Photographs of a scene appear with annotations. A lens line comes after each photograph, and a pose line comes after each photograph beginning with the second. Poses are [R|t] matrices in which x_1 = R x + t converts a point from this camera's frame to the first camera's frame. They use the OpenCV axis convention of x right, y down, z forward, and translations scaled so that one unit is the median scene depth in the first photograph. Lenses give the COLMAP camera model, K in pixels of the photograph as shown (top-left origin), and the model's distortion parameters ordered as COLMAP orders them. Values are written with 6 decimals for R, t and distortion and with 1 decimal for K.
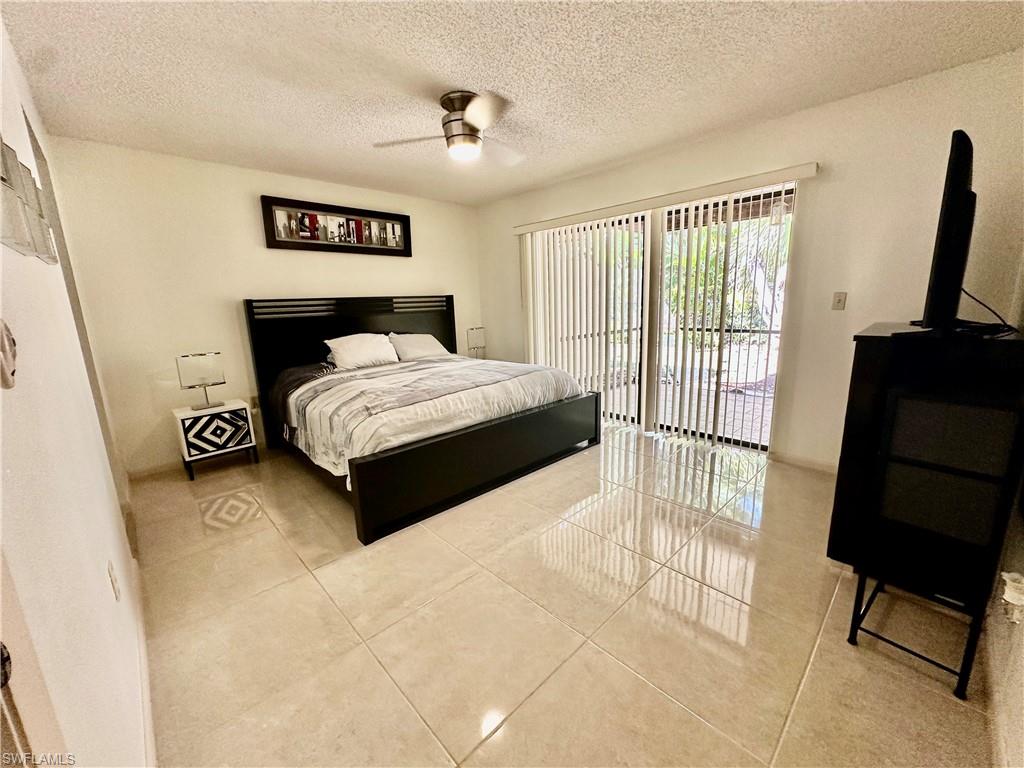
lens RADIAL K [[408.6, 0, 512.0], [0, 408.6, 384.0], [0, 0, 1]] dist [-0.001737, 0.000388]
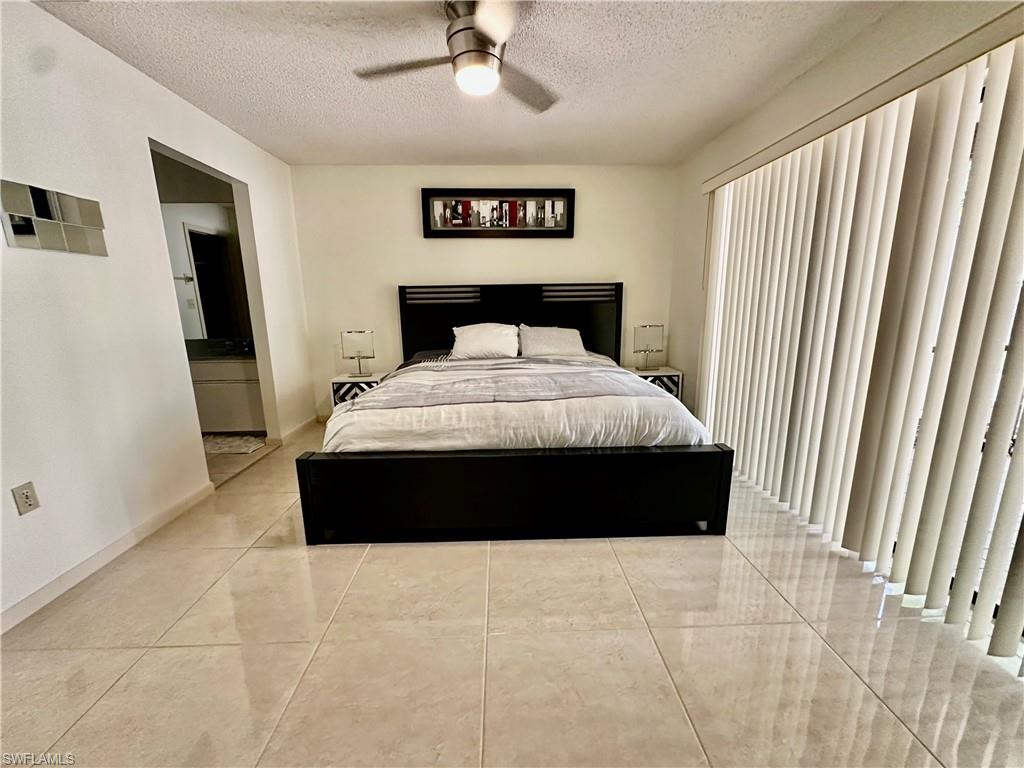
lens RADIAL K [[408.6, 0, 512.0], [0, 408.6, 384.0], [0, 0, 1]] dist [-0.001737, 0.000388]
pose [[0.742818, 0.159590, -0.650194, 0.329046], [-0.144017, 0.986527, 0.077609, -0.068993], [0.653820, 0.035989, 0.755794, 0.345145]]
